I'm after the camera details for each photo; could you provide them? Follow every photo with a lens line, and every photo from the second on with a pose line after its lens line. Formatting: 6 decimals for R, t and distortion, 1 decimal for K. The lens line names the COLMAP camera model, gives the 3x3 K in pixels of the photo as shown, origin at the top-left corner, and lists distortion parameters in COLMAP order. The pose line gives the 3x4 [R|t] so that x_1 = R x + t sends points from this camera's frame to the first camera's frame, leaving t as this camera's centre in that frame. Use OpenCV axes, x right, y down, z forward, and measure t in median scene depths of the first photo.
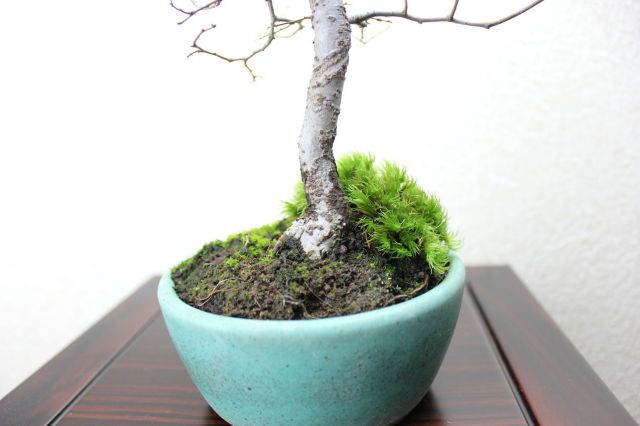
lens RADIAL K [[496.0, 0, 319.8], [0, 496.0, 218.5], [0, 0, 1]] dist [-0.155546, 0.073956]
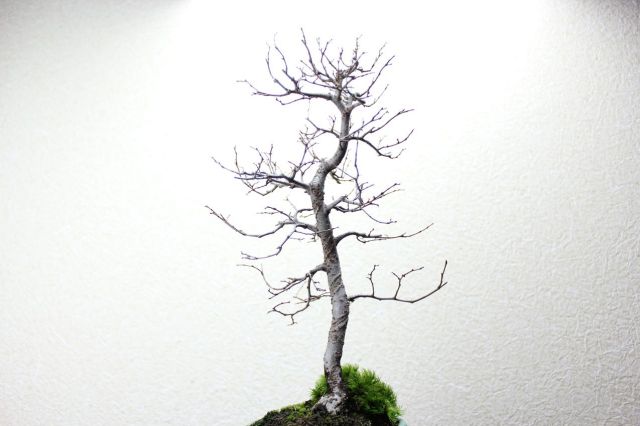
lens RADIAL K [[496.0, 0, 317.6], [0, 496.0, 213.4], [0, 0, 1]] dist [-0.155546, 0.073956]
pose [[0.995238, 0.045535, 0.086188, -0.275857], [-0.004175, 0.903289, -0.429013, 0.180455], [-0.097388, 0.426610, 0.899177, -1.106223]]
